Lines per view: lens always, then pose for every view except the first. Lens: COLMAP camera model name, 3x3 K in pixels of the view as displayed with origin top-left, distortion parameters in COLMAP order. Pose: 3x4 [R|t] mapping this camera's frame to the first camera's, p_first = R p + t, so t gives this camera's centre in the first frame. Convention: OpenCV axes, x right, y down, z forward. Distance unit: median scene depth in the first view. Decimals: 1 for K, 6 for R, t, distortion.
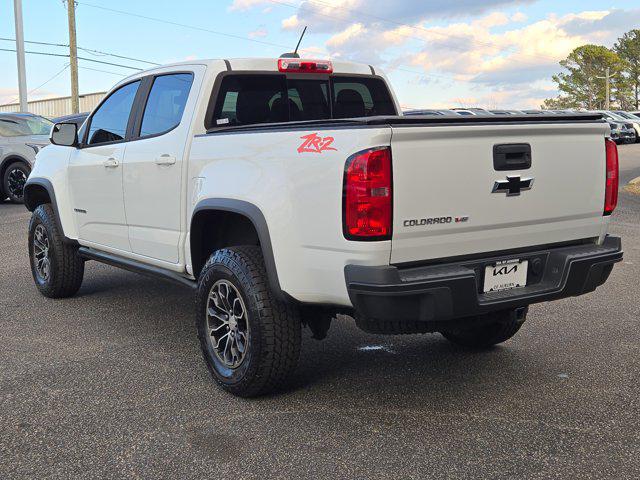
lens RADIAL K [[848.7, 0, 320.0], [0, 848.7, 240.0], [0, 0, 1]] dist [0.106069, -0.074193]
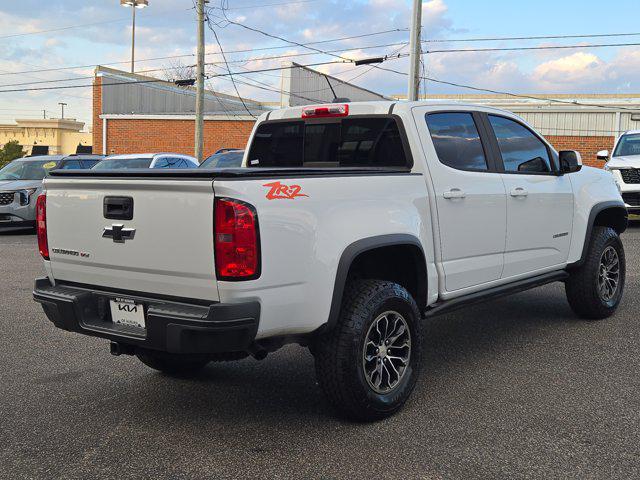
lens RADIAL K [[848.7, 0, 320.0], [0, 848.7, 240.0], [0, 0, 1]] dist [0.106069, -0.074193]
pose [[0.268175, 0.115788, -0.956387, 1.343764], [-0.106016, 0.990268, 0.090162, -0.180593], [0.957519, 0.077213, 0.277841, 0.920664]]
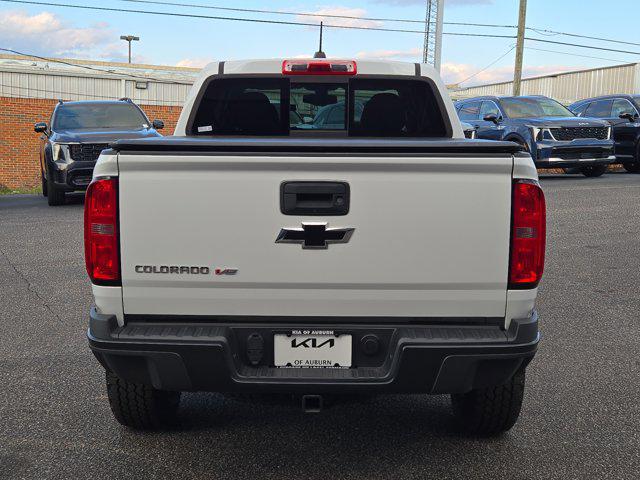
lens RADIAL K [[848.7, 0, 320.0], [0, 848.7, 240.0], [0, 0, 1]] dist [0.106069, -0.074193]
pose [[0.818756, 0.110978, -0.563313, 0.644254], [-0.095429, 0.993798, 0.057084, -0.101476], [0.566155, 0.007018, 0.824269, 0.366781]]
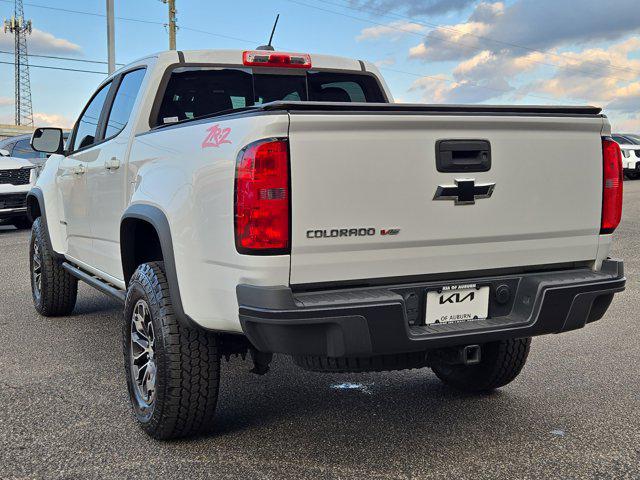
lens RADIAL K [[848.7, 0, 320.0], [0, 848.7, 240.0], [0, 0, 1]] dist [0.106069, -0.074193]
pose [[0.989452, 0.020892, -0.143348, 0.202760], [-0.025403, 0.999236, -0.029714, 0.008313], [0.142617, 0.033042, 0.989226, 0.188733]]
